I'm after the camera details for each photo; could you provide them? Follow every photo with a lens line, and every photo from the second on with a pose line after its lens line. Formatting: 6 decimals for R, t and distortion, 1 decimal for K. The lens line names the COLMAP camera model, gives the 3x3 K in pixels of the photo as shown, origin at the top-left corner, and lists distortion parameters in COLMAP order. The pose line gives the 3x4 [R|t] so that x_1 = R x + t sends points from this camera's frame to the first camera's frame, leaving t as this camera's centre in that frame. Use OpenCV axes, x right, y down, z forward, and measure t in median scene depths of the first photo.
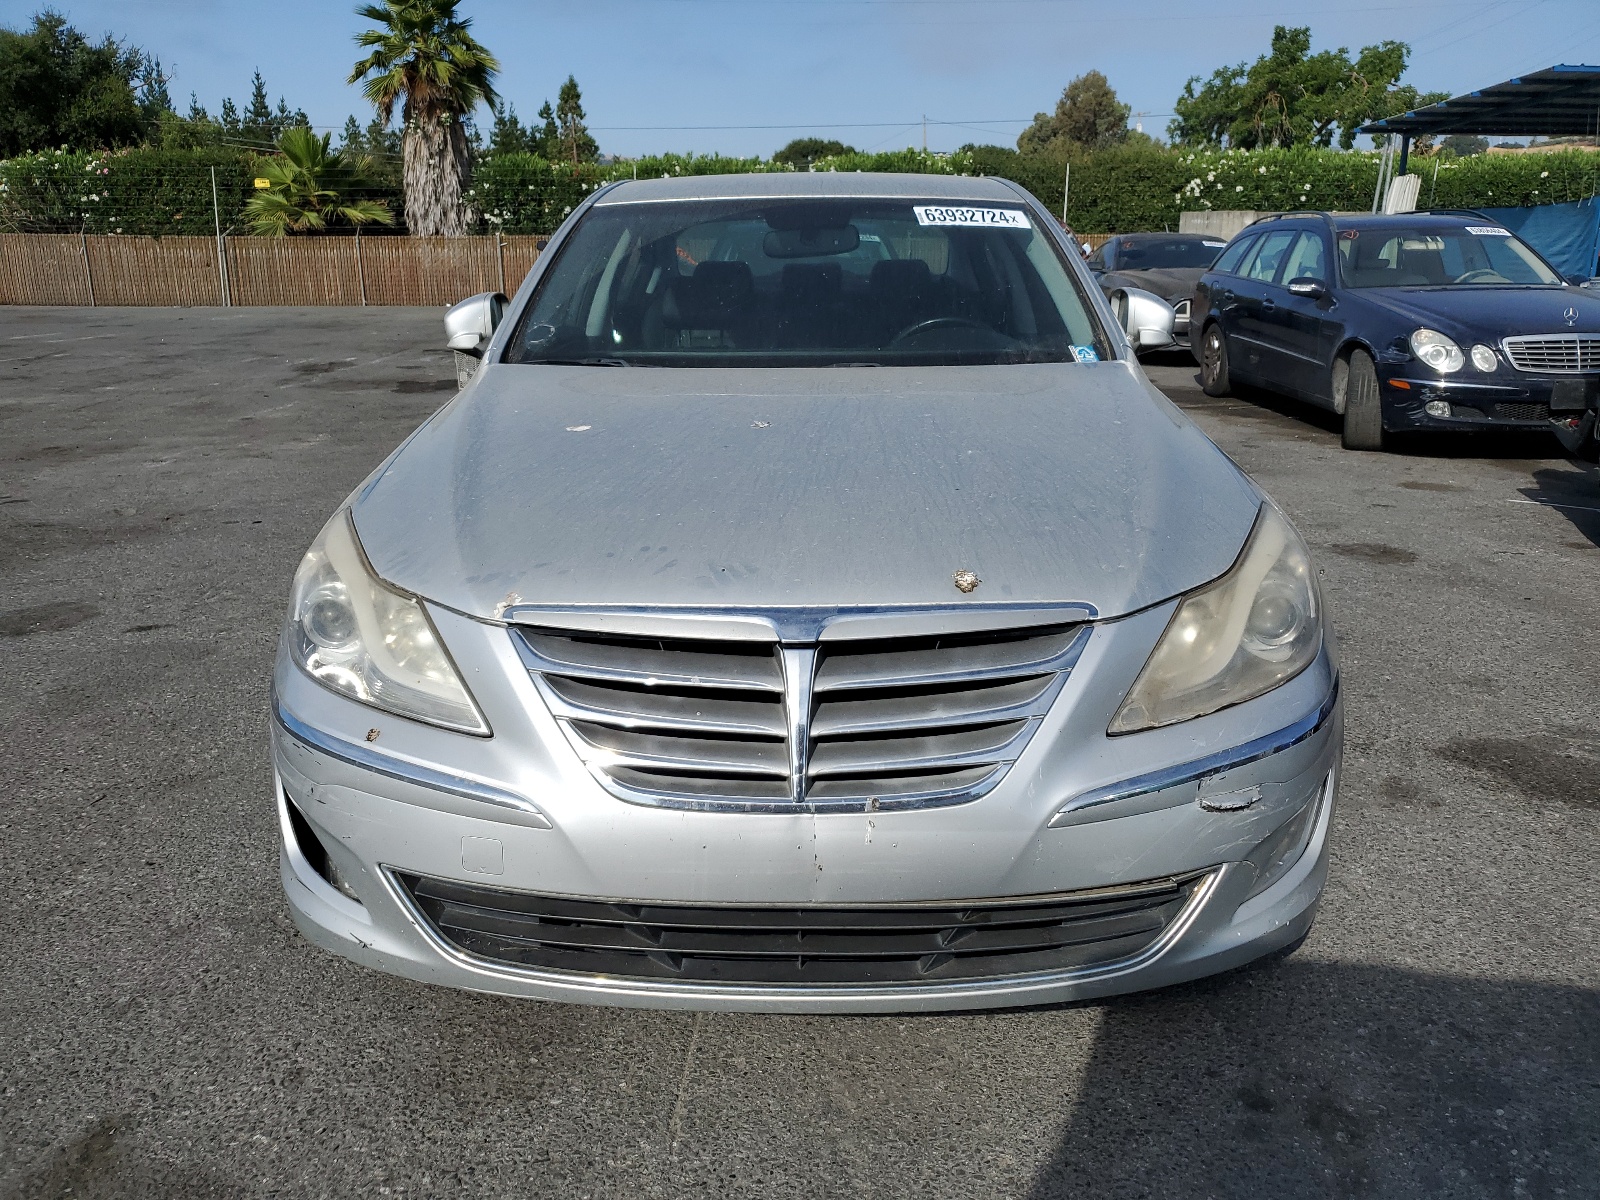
lens RADIAL K [[1286.0, 0, 790.4], [0, 1286.0, 599.1], [0, 0, 1]] dist [0.013886, 0.017064]
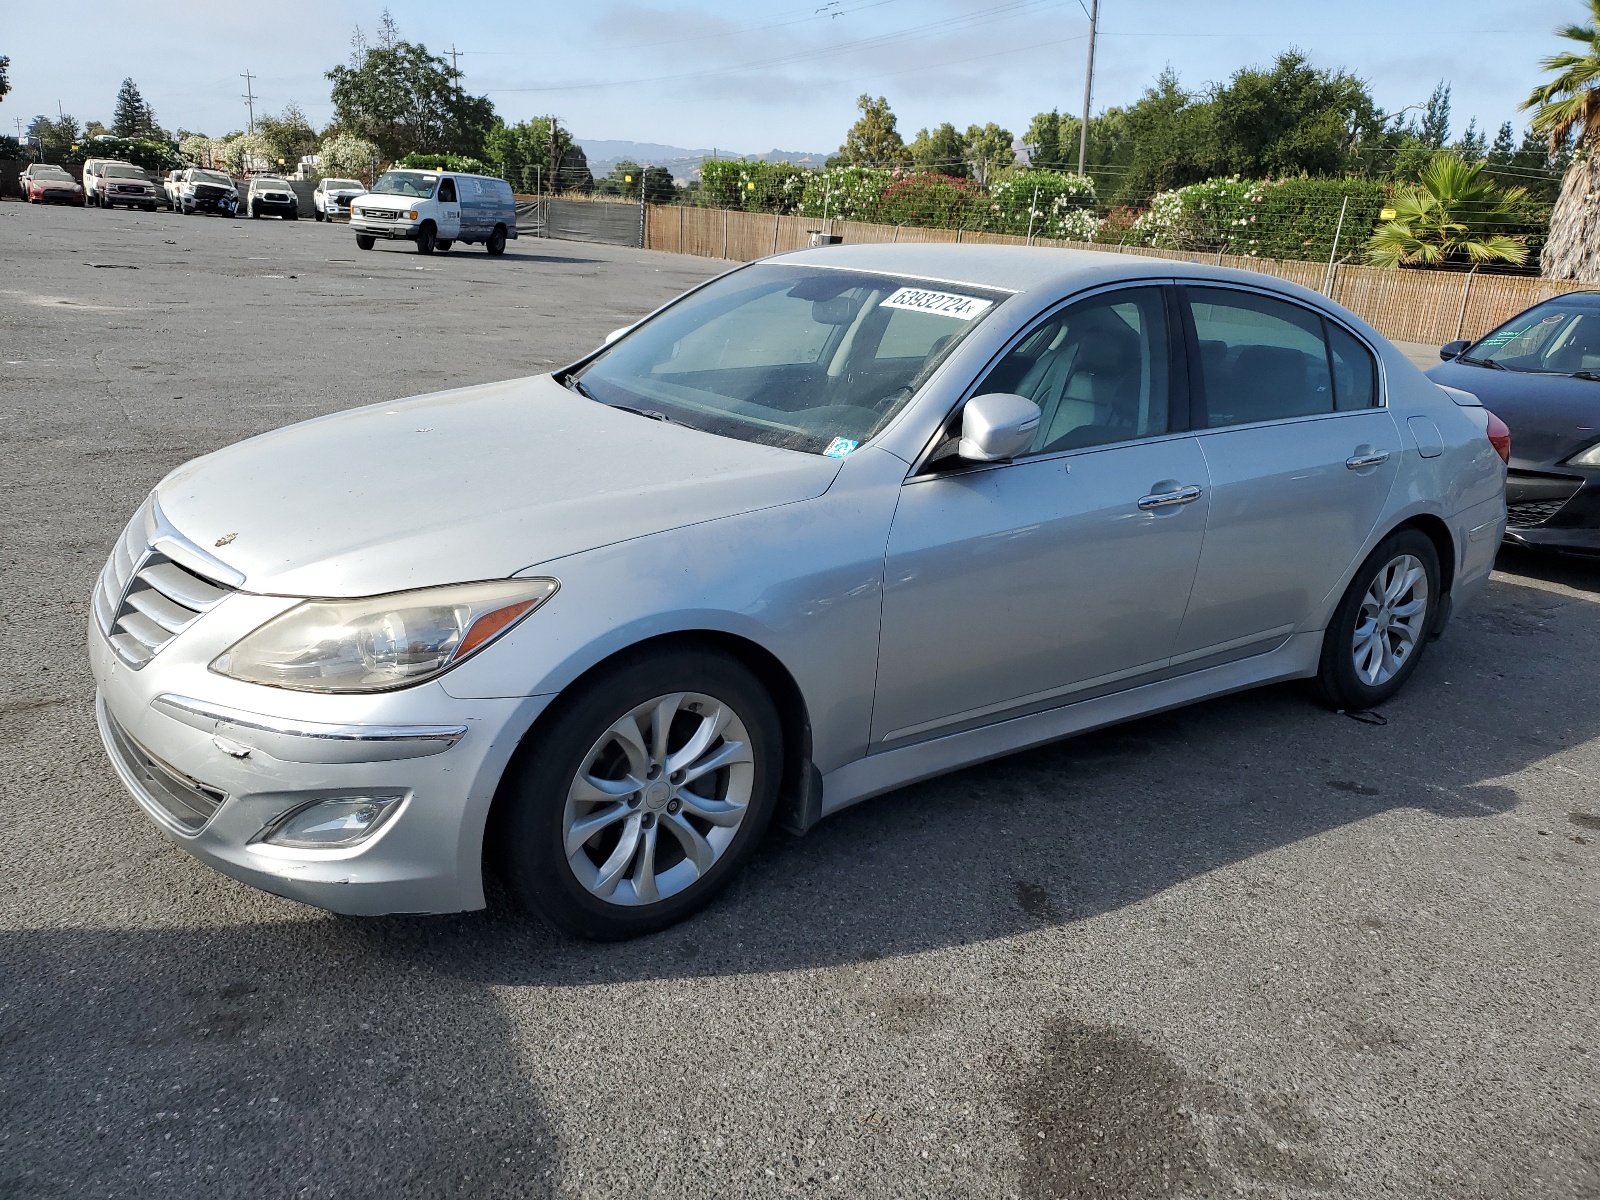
lens RADIAL K [[1286.0, 0, 790.4], [0, 1286.0, 599.1], [0, 0, 1]] dist [0.013886, 0.017064]
pose [[0.583549, 0.274556, -0.764258, 0.159308], [-0.284671, 0.950556, 0.124122, -0.030356], [0.760548, 0.145131, 0.632854, 0.056769]]
